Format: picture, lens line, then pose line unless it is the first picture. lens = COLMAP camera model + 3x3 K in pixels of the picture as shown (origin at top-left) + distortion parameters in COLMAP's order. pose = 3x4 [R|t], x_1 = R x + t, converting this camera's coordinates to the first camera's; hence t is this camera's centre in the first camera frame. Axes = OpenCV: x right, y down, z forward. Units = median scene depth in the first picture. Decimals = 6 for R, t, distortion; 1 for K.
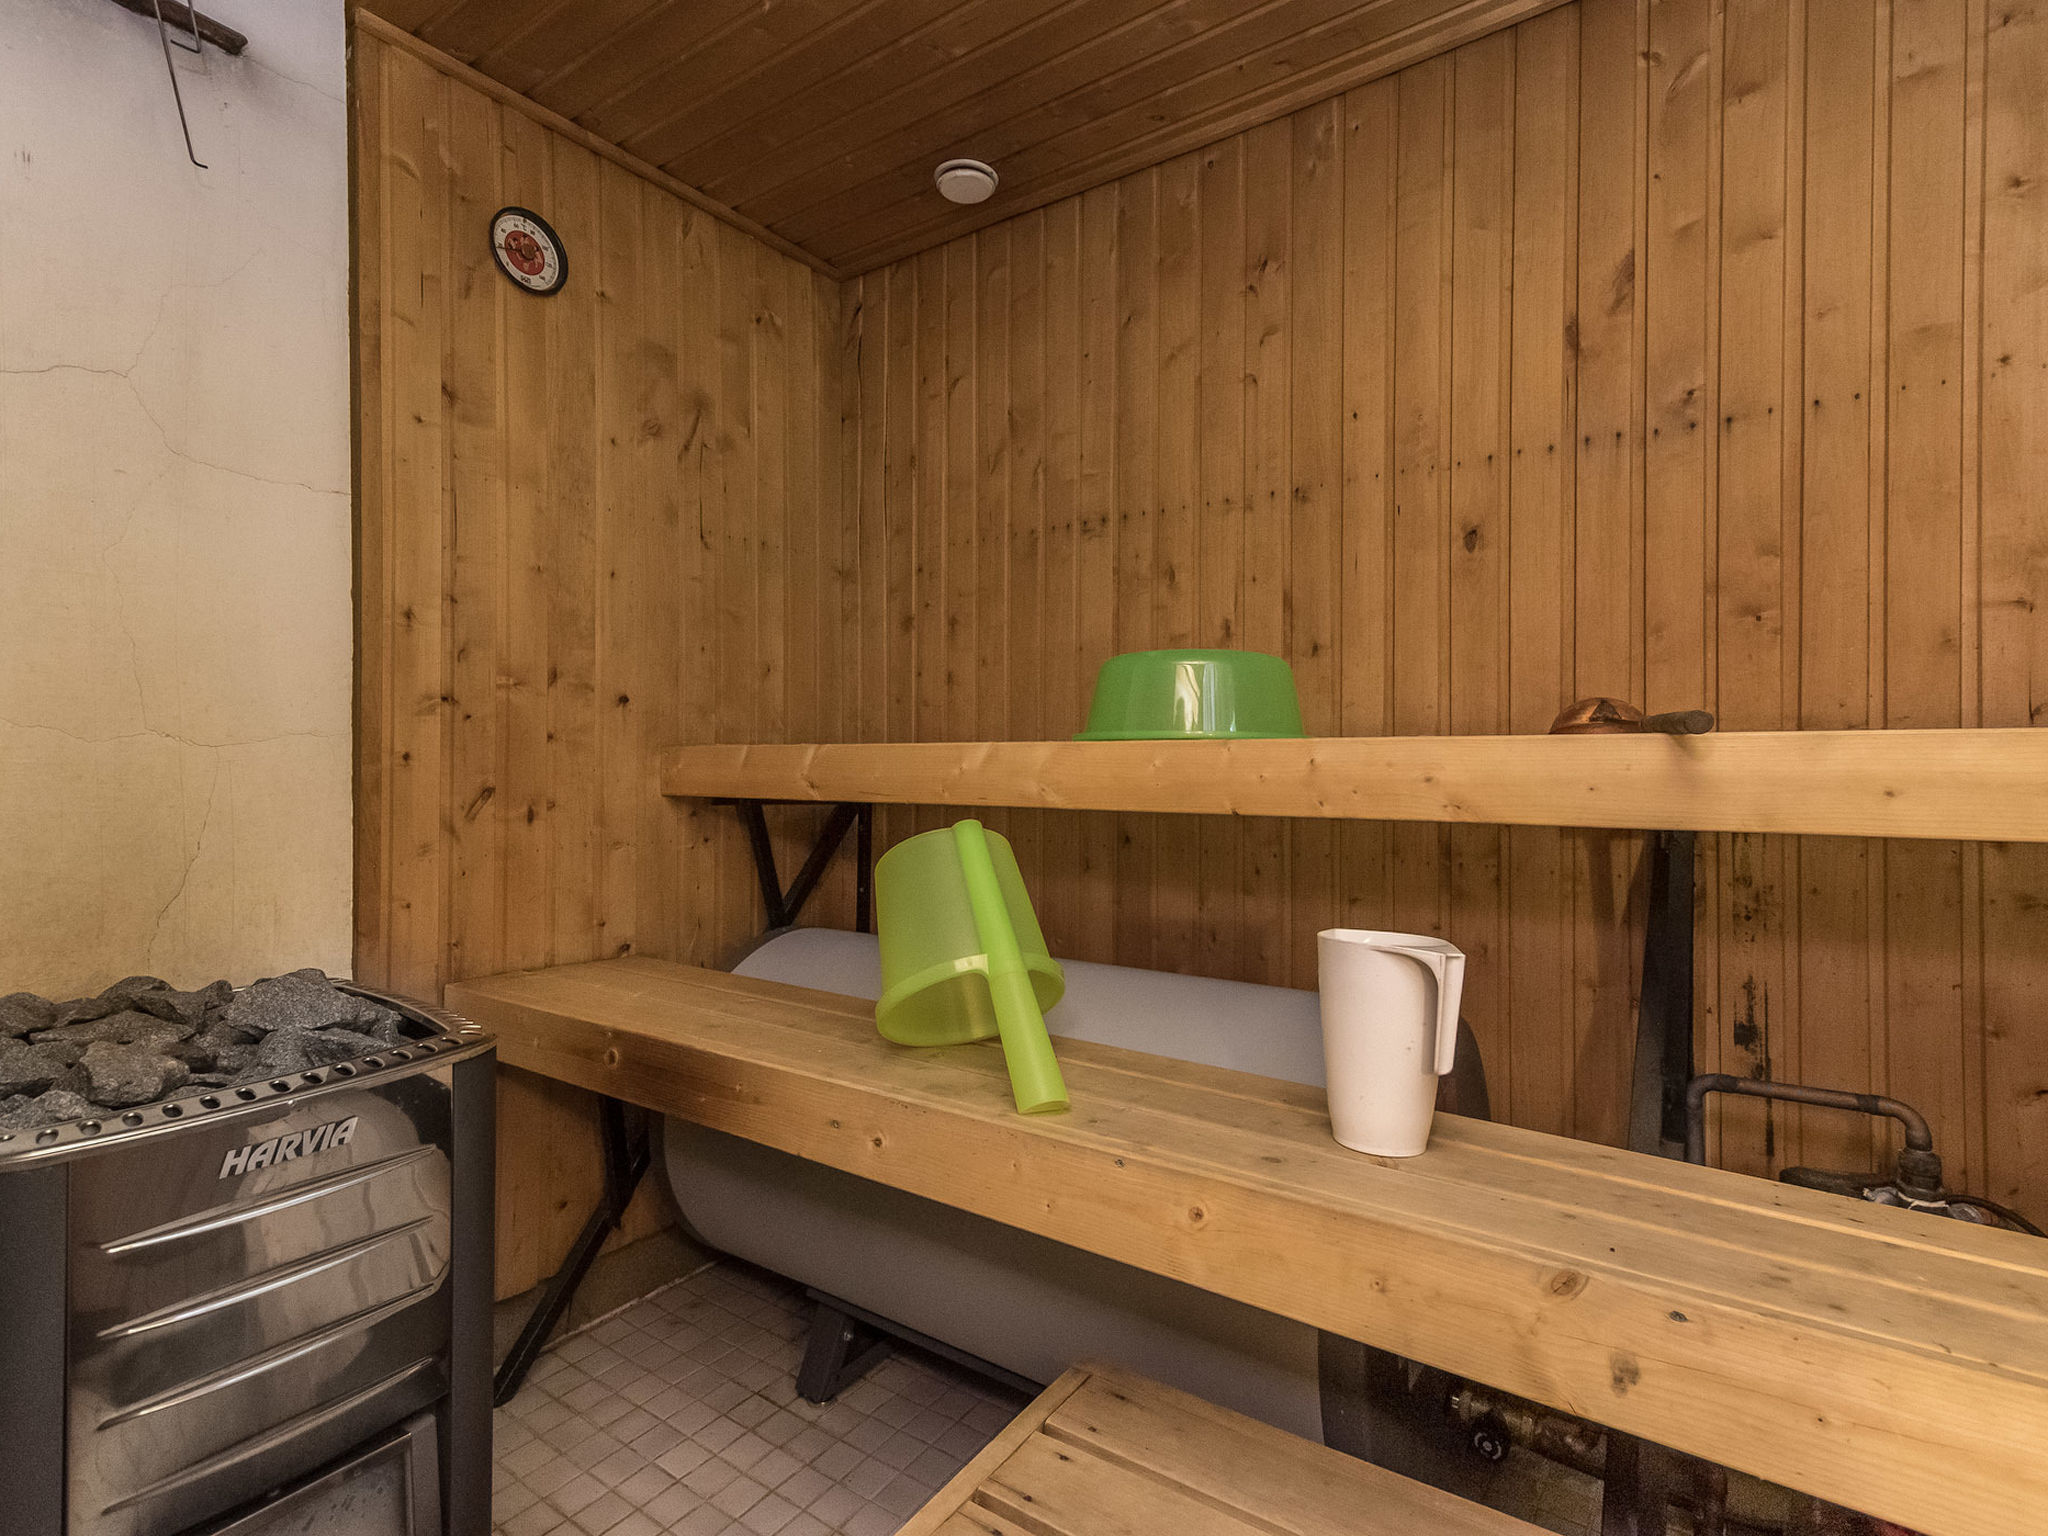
lens RADIAL K [[993.1, 0, 1024.7], [0, 993.1, 766.0], [0, 0, 1]] dist [0.022615, 0.000320]
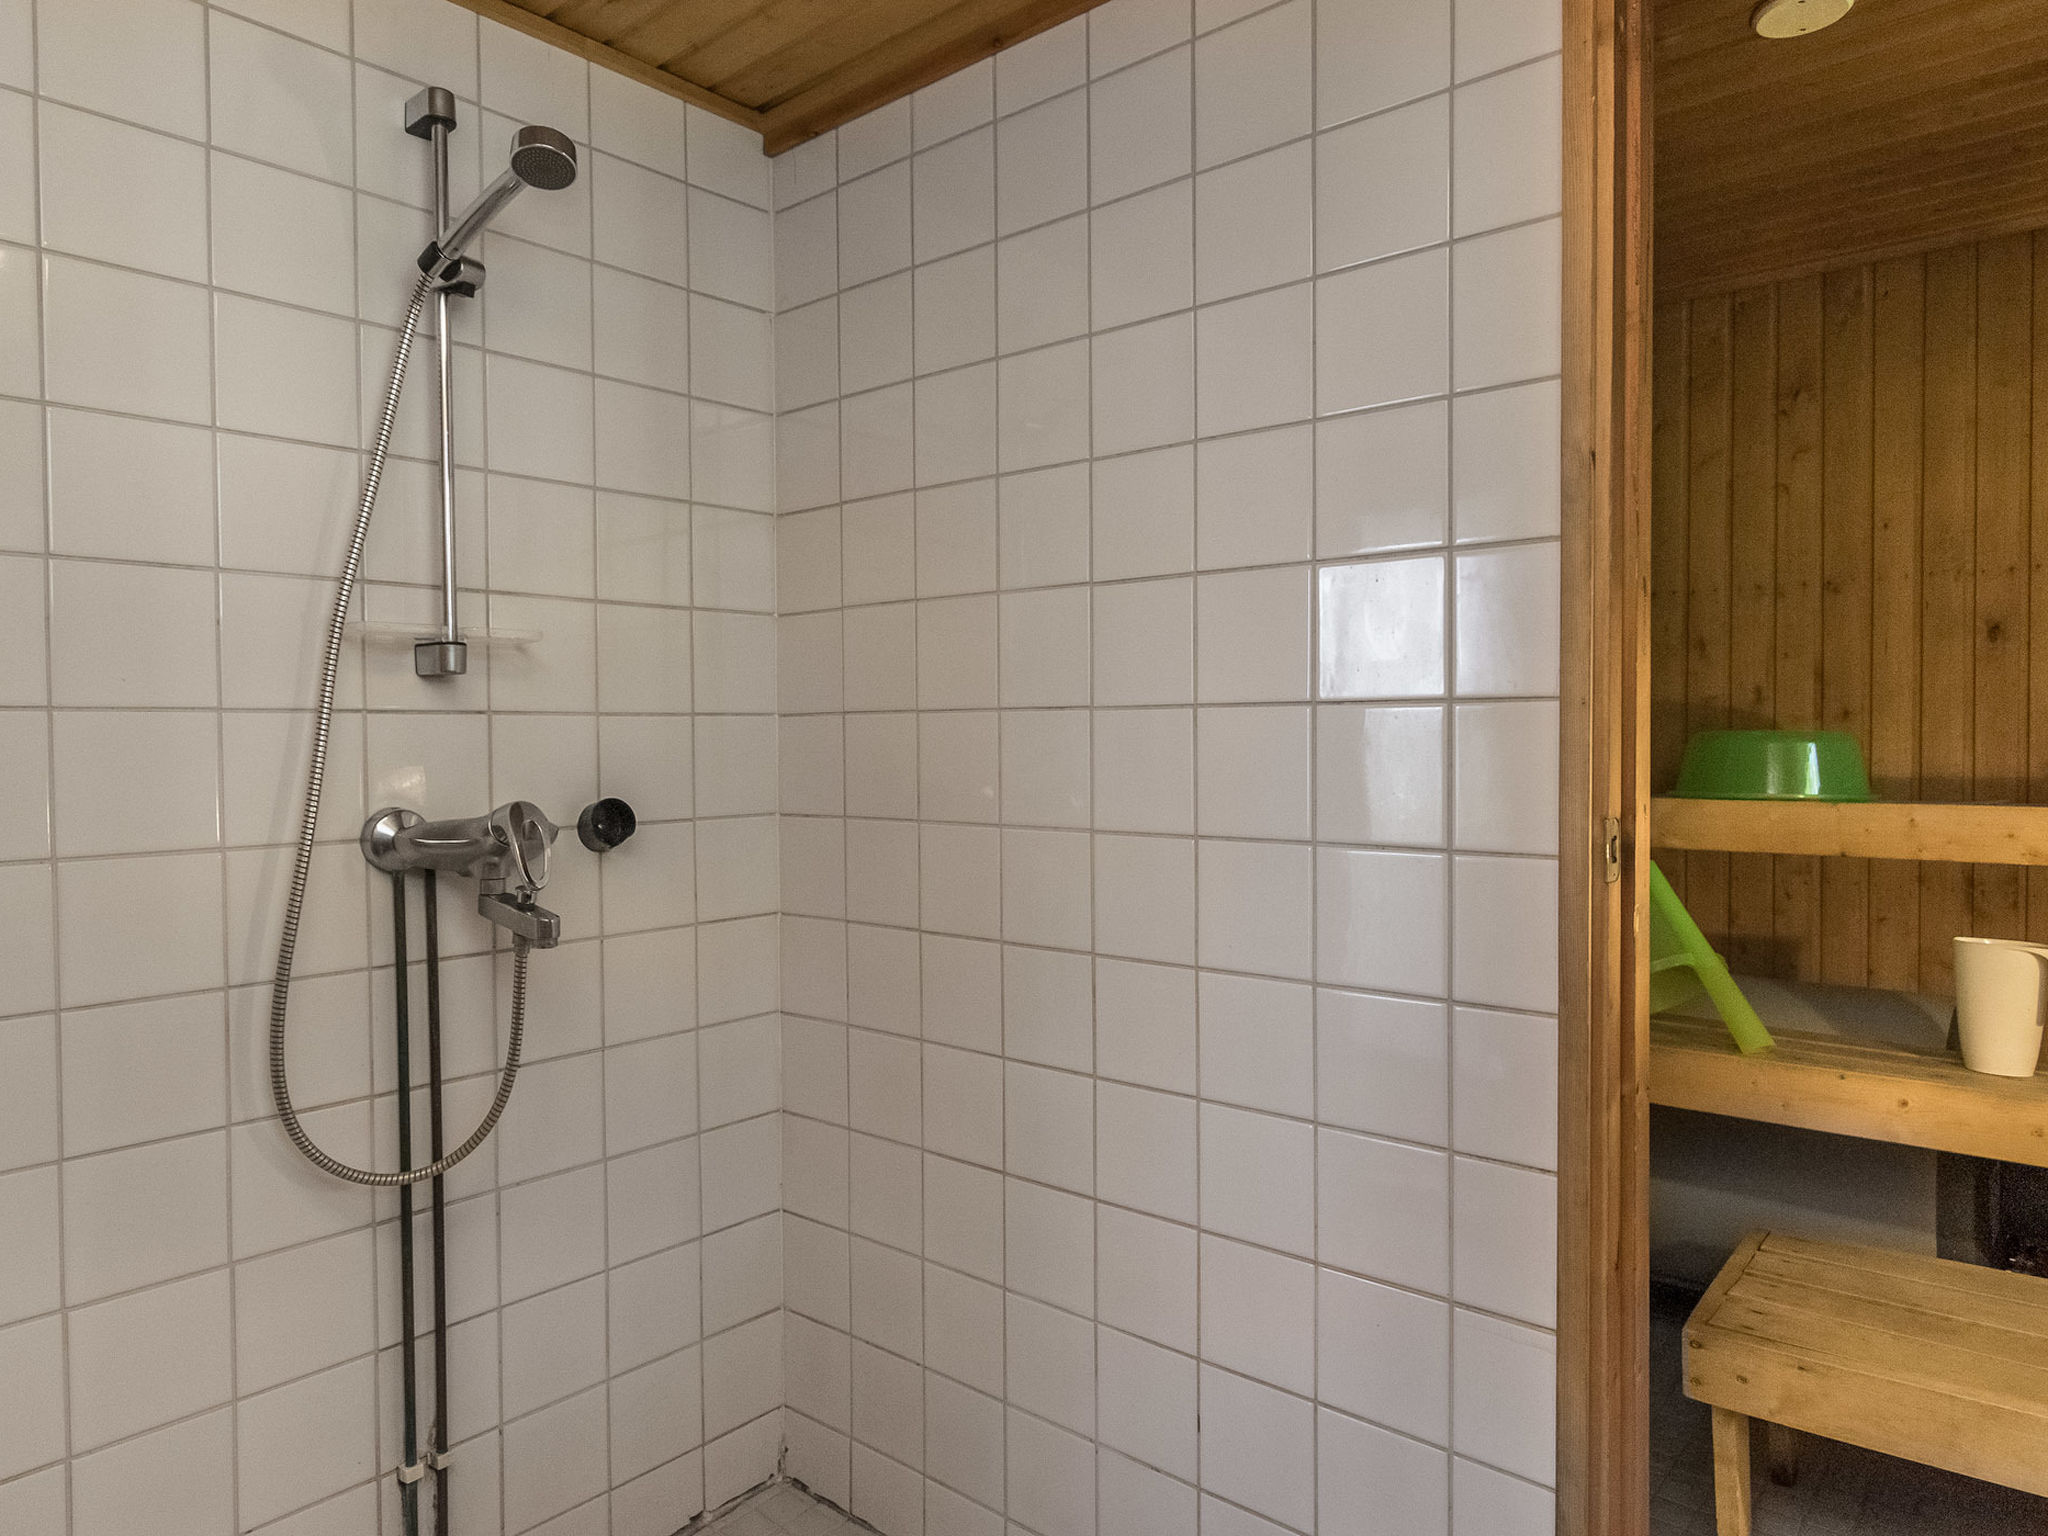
lens RADIAL K [[1269.2, 0, 1023.3], [0, 1269.2, 764.8], [0, 0, 1]] dist [0.006132, -0.004024]
pose [[0.995747, 0.002361, -0.092101, -0.587150], [-0.001276, 0.999929, 0.011837, -0.075327], [0.092123, -0.011669, 0.995679, -0.666328]]
